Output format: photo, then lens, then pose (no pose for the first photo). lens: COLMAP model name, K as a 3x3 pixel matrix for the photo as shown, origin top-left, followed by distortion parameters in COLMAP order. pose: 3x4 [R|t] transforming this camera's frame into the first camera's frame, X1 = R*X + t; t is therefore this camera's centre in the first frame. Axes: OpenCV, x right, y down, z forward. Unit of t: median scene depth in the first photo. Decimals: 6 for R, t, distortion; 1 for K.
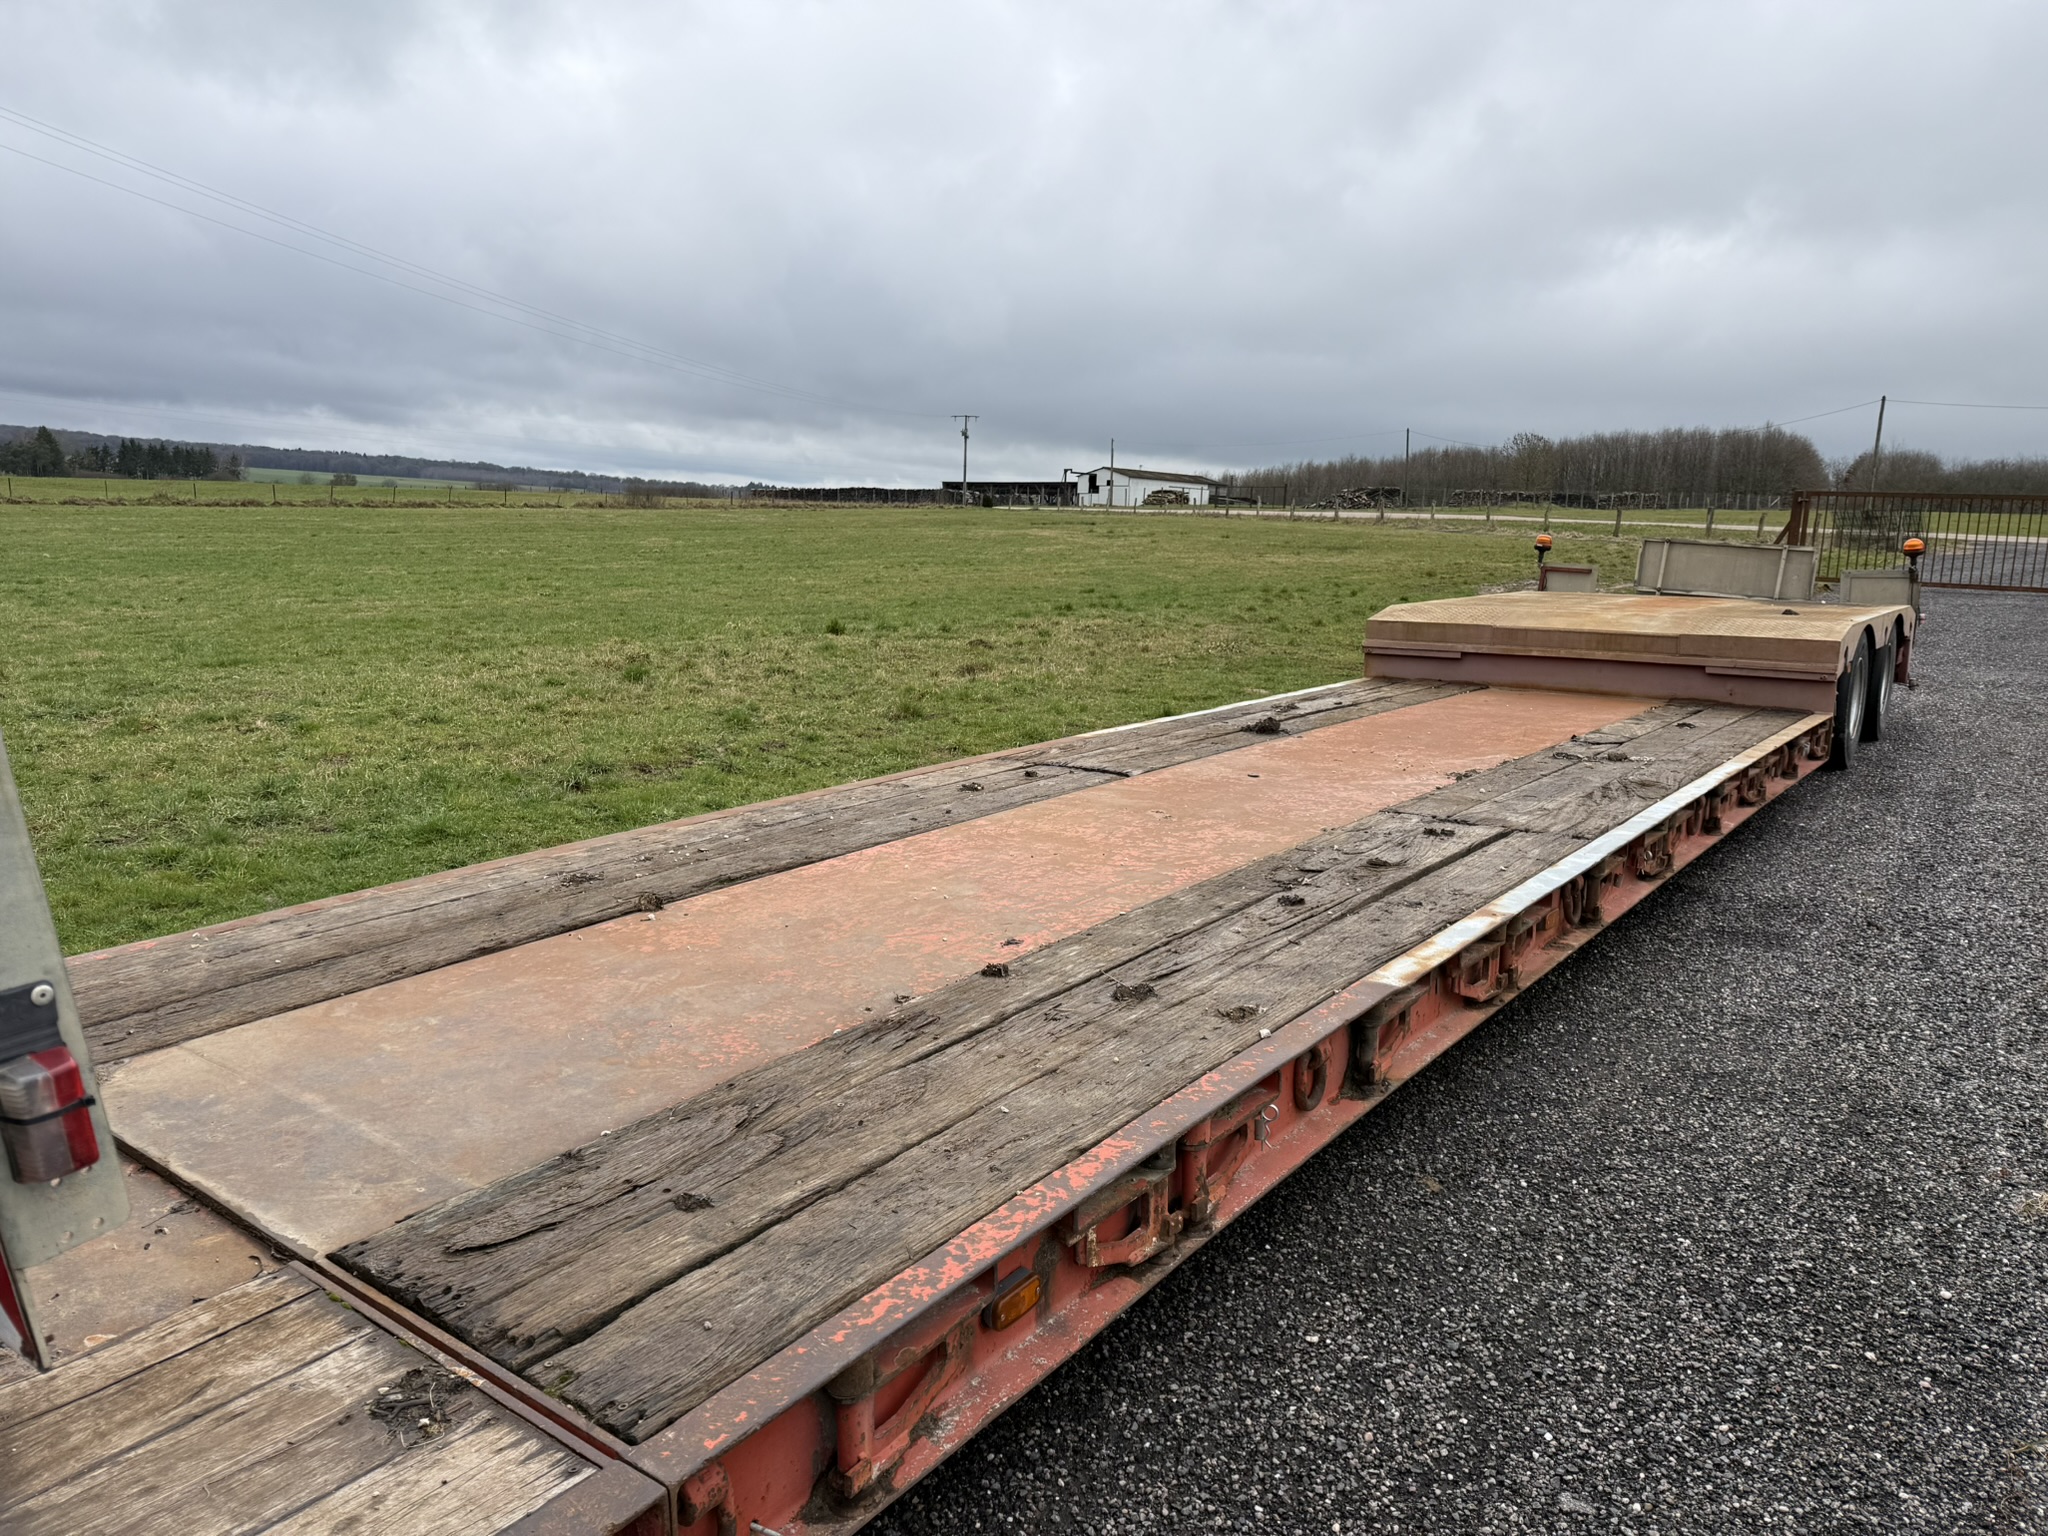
lens RADIAL K [[1427.9, 0, 1024.0], [0, 1427.9, 768.0], [0, 0, 1]] dist [0.143113, -0.219041]
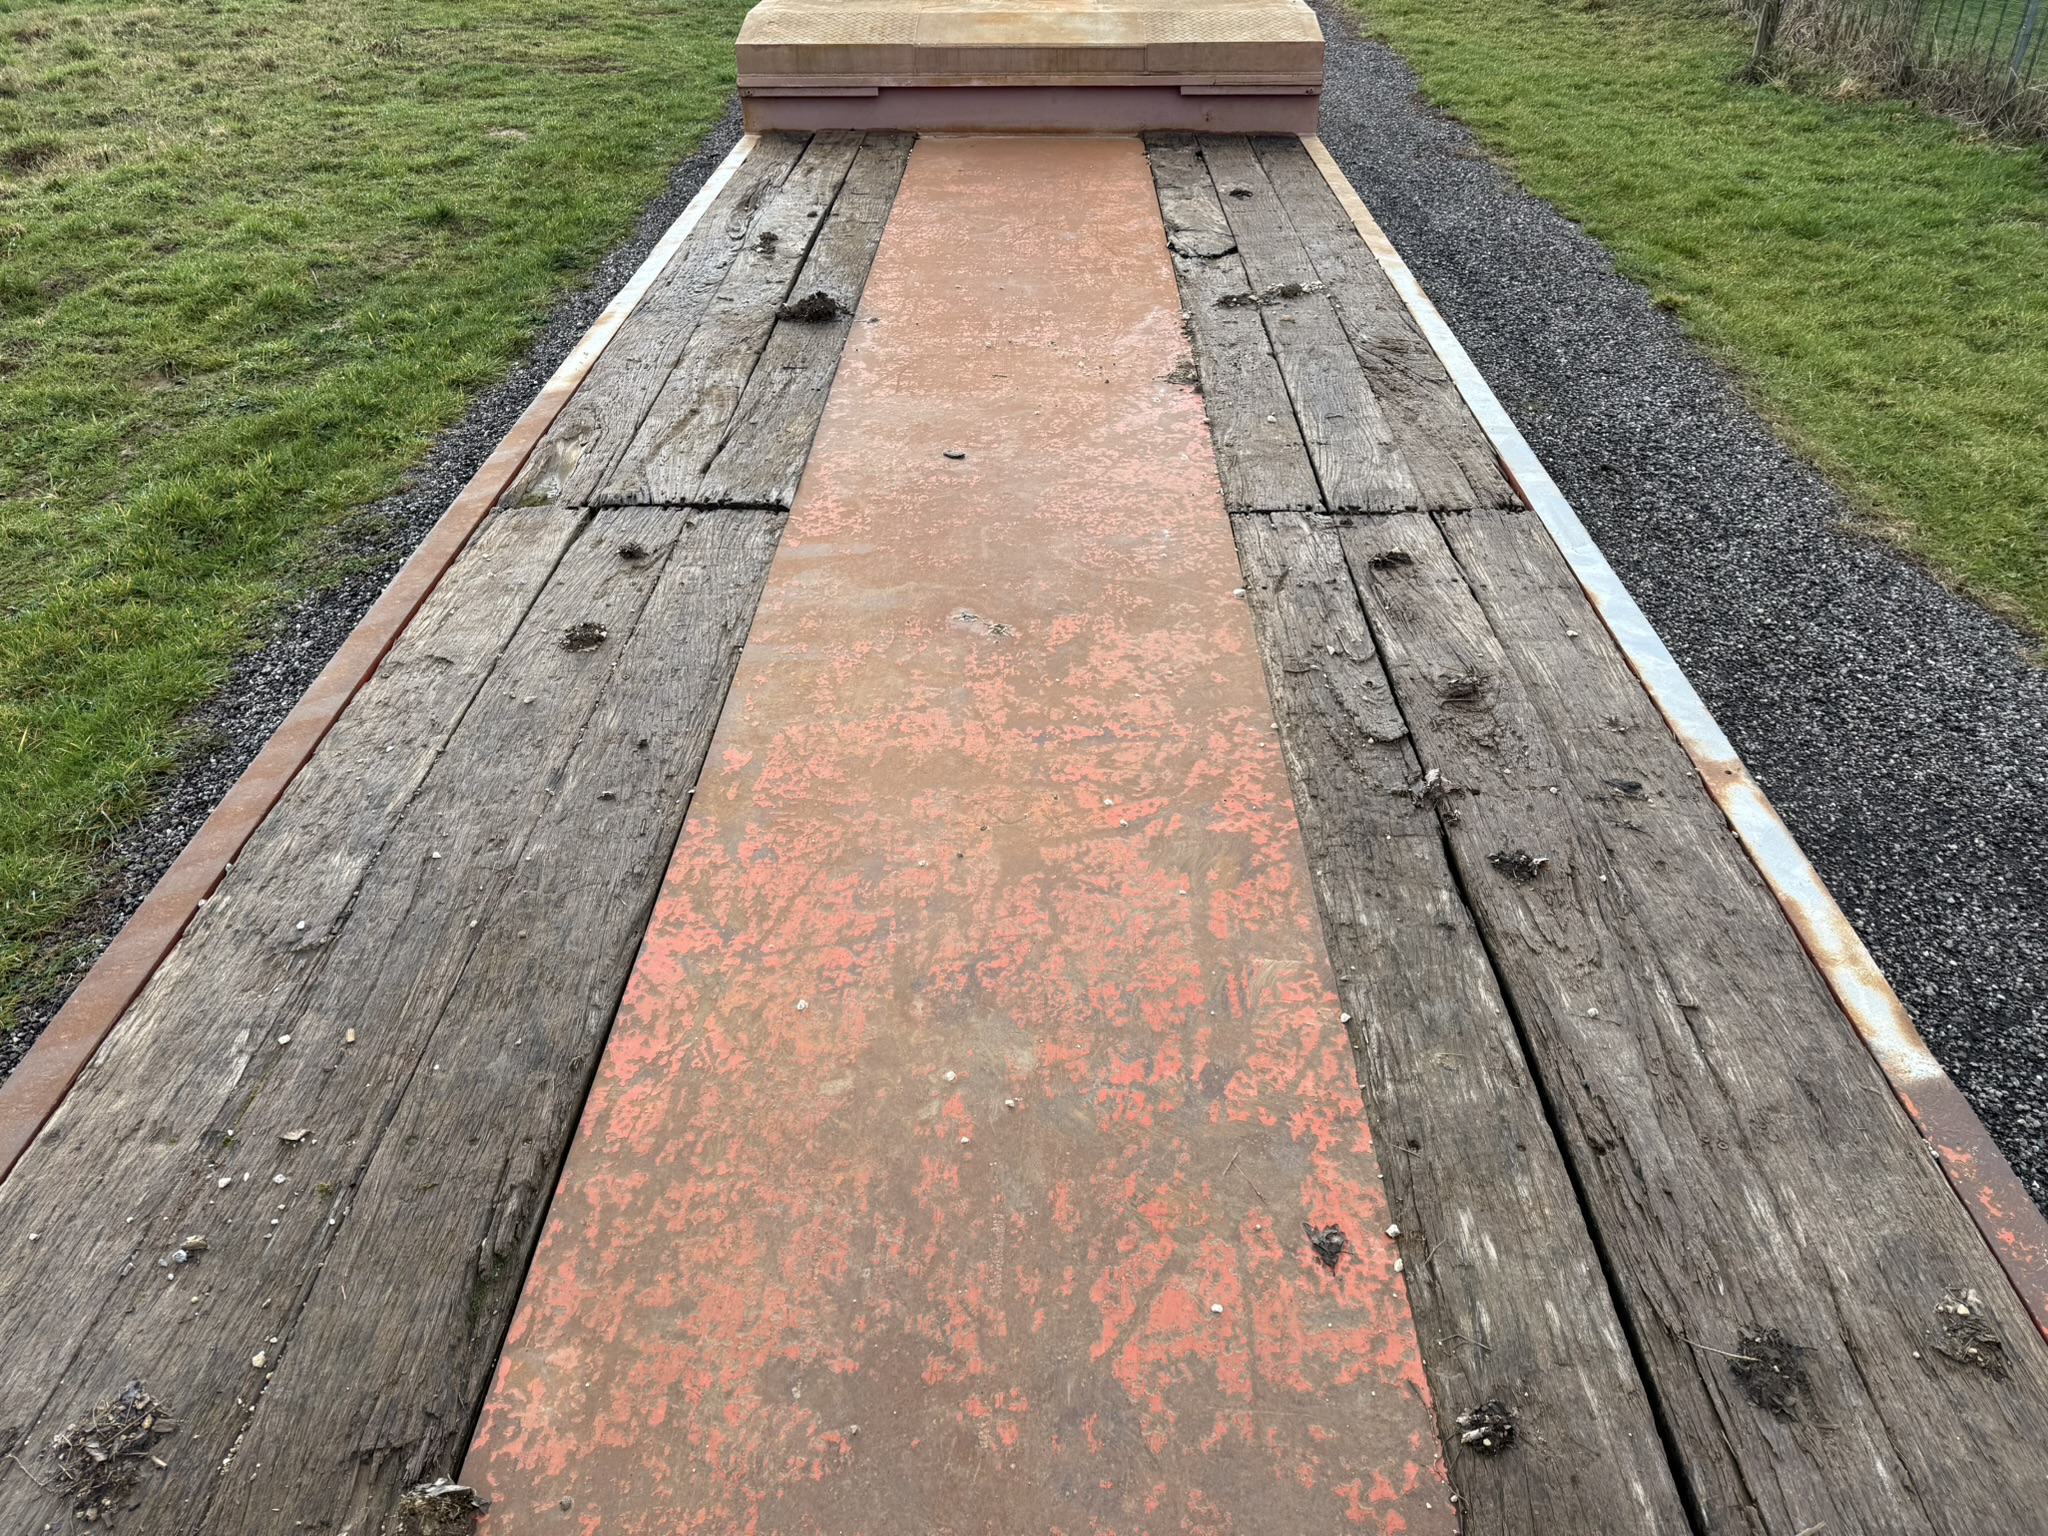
lens RADIAL K [[1427.9, 0, 1024.0], [0, 1427.9, 768.0], [0, 0, 1]] dist [0.143113, -0.219041]
pose [[0.808671, -0.346277, 0.475546, -0.138518], [0.112277, 0.884385, 0.453052, -0.131352], [-0.577447, -0.312977, 0.754056, 0.379588]]
